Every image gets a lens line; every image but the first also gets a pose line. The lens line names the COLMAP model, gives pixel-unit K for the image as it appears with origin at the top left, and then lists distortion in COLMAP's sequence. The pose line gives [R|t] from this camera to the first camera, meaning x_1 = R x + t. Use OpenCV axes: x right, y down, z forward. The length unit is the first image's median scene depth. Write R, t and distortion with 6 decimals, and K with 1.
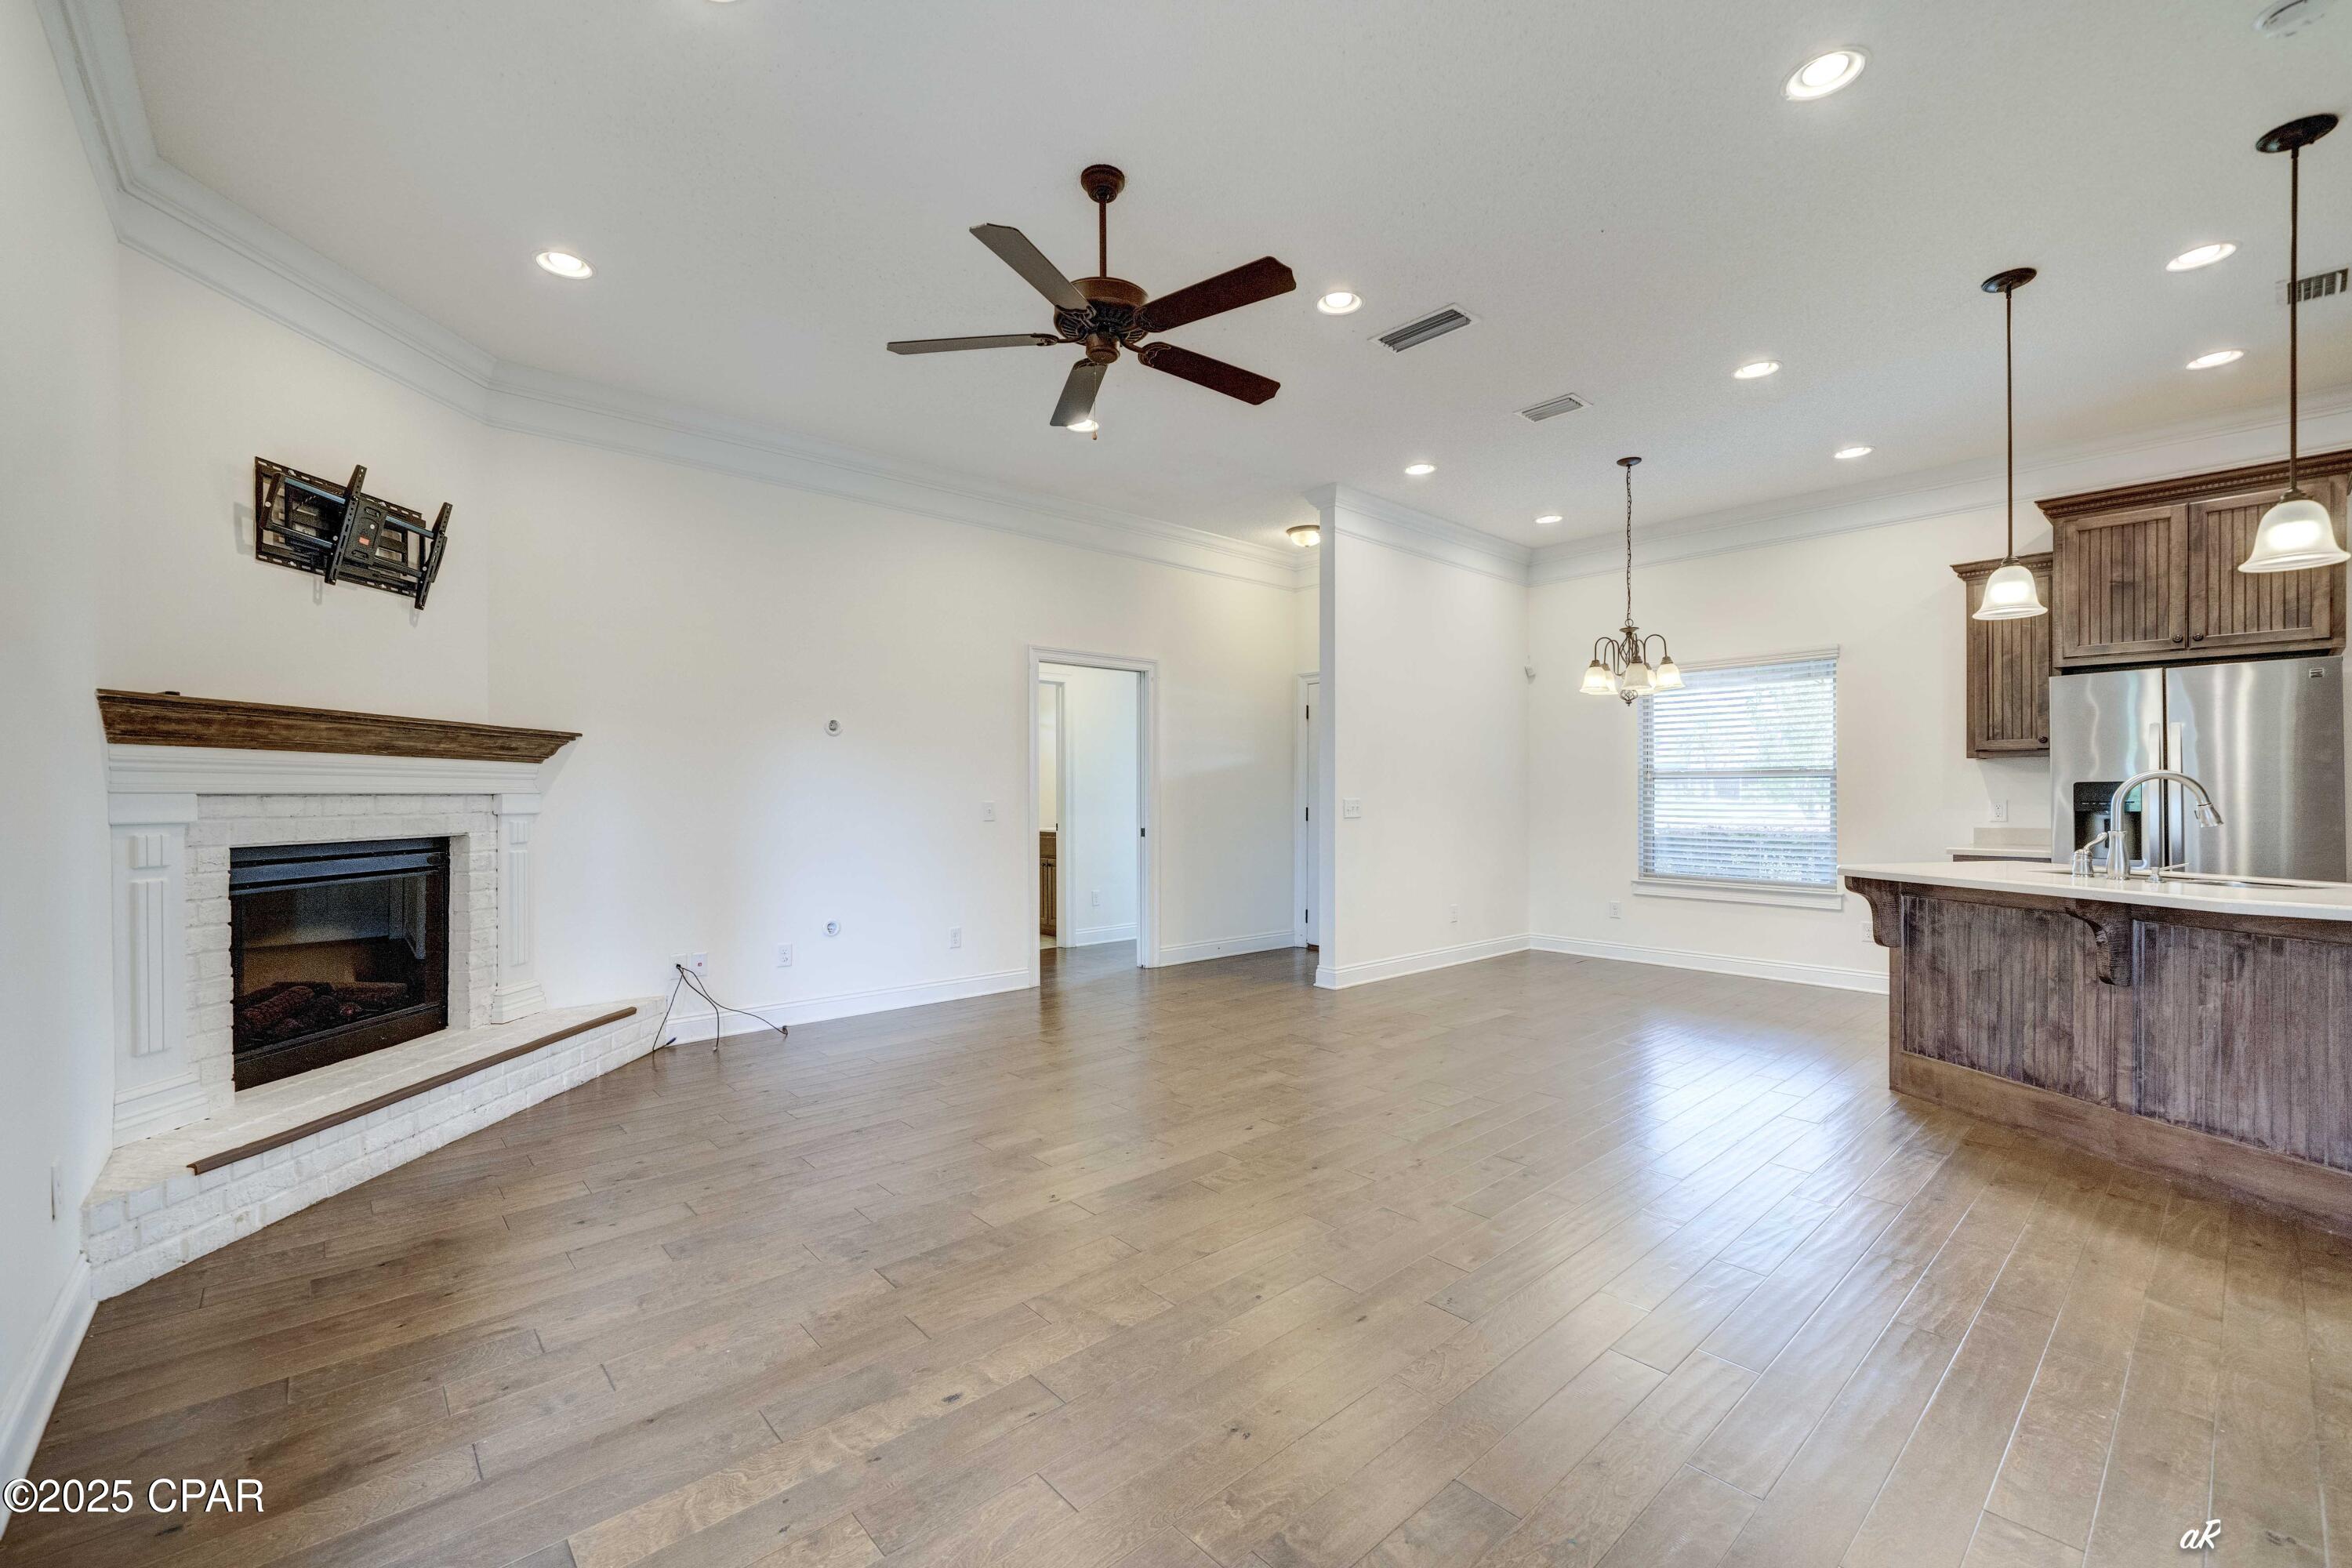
lens RADIAL K [[920.4, 0, 1138.5], [0, 920.4, 794.5], [0, 0, 1]] dist [-0.001098, -0.000163]
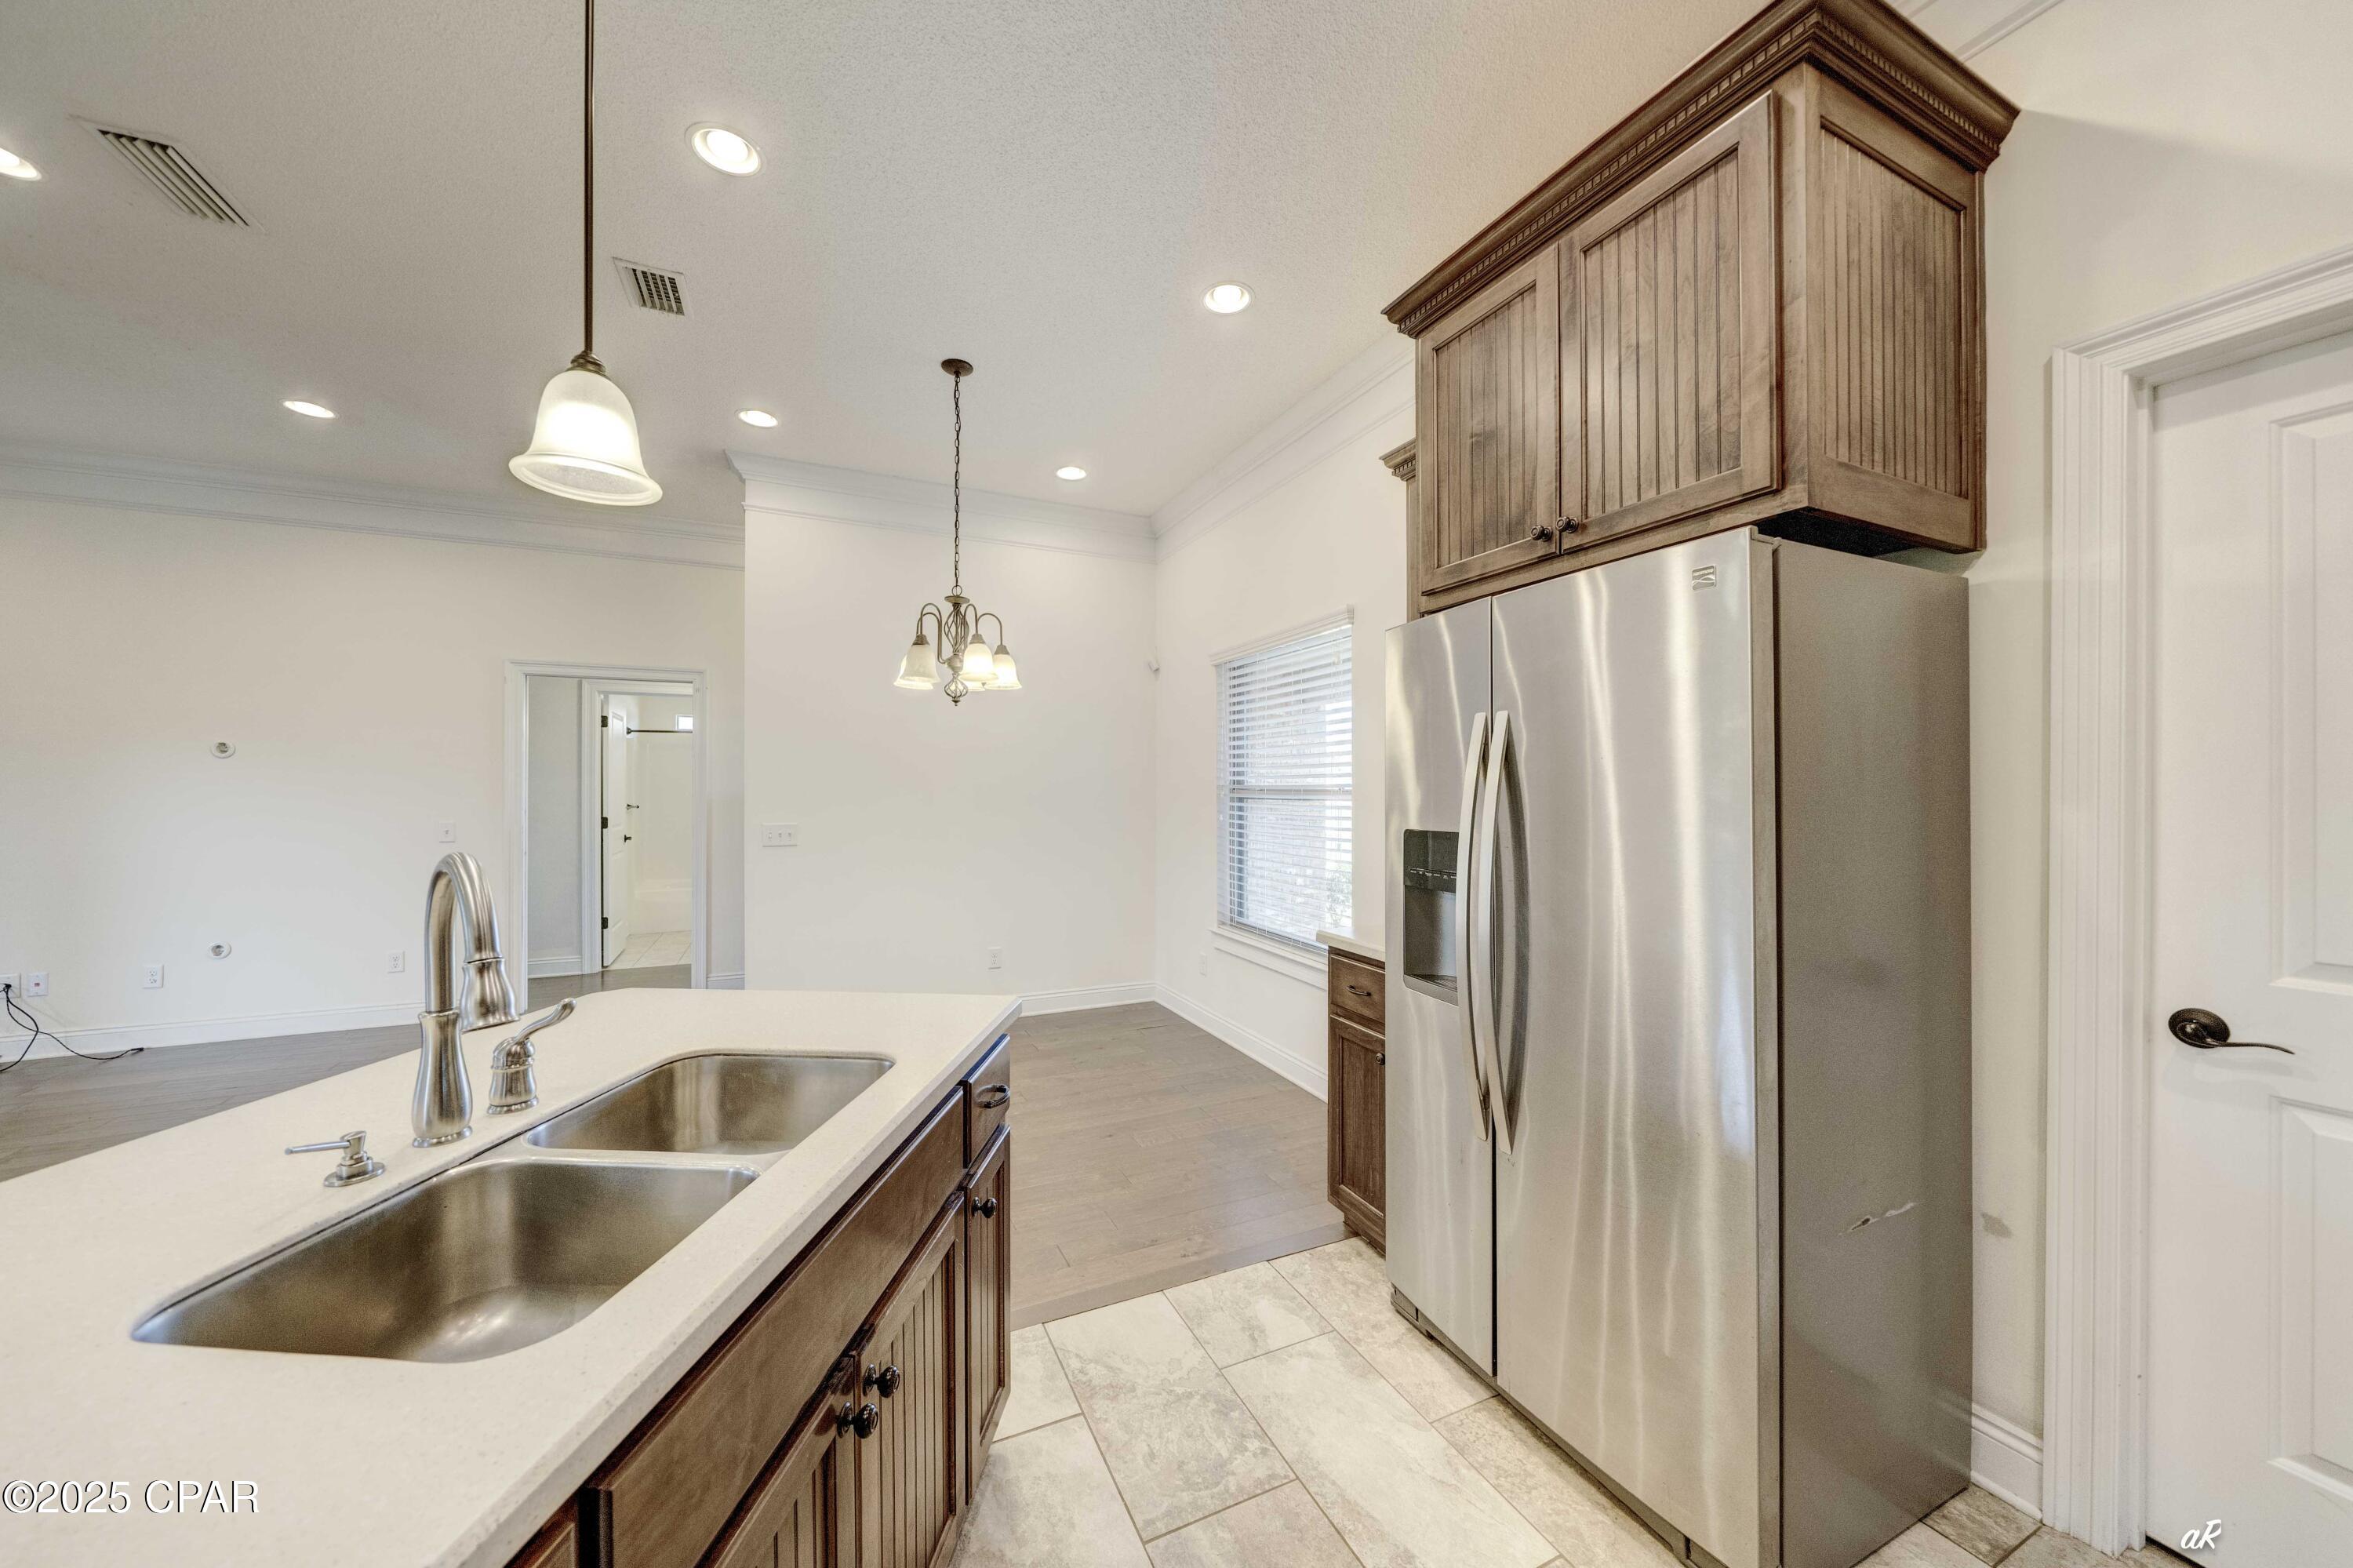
lens RADIAL K [[777.0, 0, 1113.0], [0, 777.0, 783.3], [0, 0, 1]] dist [-0.002222, -0.000118]
pose [[0.963092, -0.001503, -0.269170, 1.242991], [-0.000912, 0.999960, -0.008850, -0.044282], [0.269172, 0.008769, 0.963052, 0.676696]]
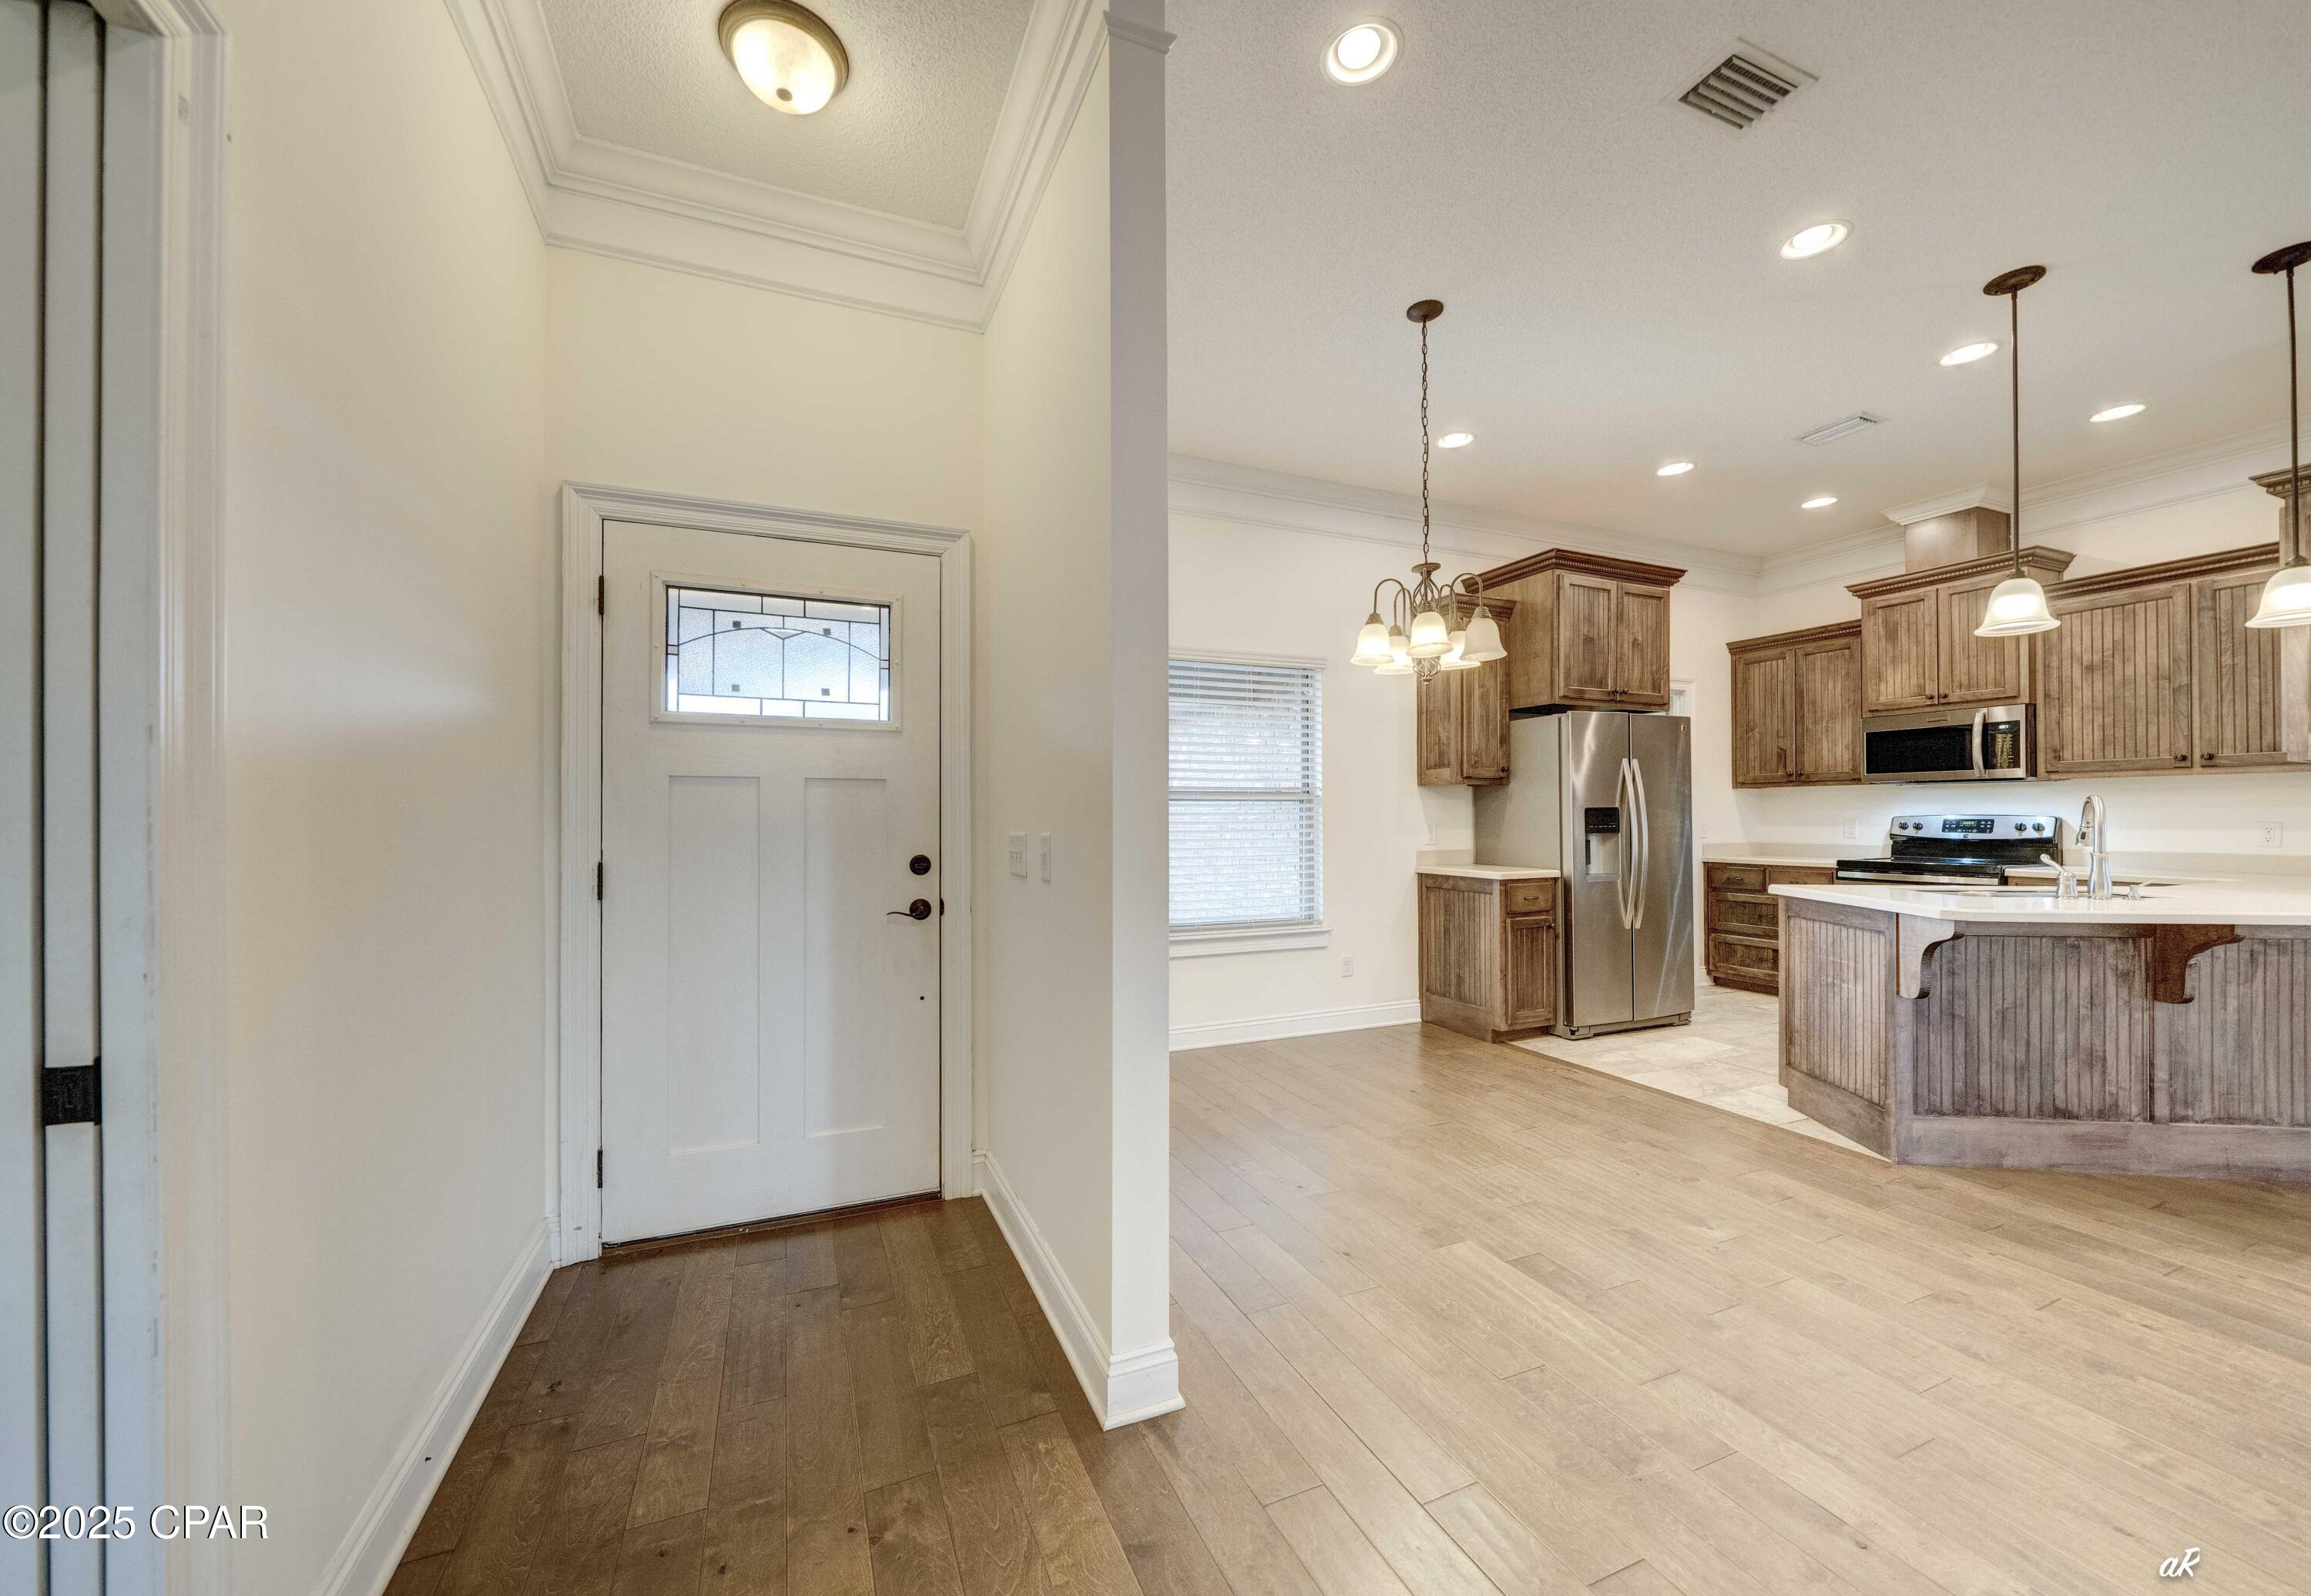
lens RADIAL K [[830.4, 0, 1126.4], [0, 830.4, 812.7], [0, 0, 1]] dist [-0.006992, -0.000094]
pose [[0.300722, 0.003194, 0.953706, -0.141292], [0.004585, 0.999978, -0.004795, -0.005902], [-0.953701, 0.005815, 0.300701, 1.566747]]
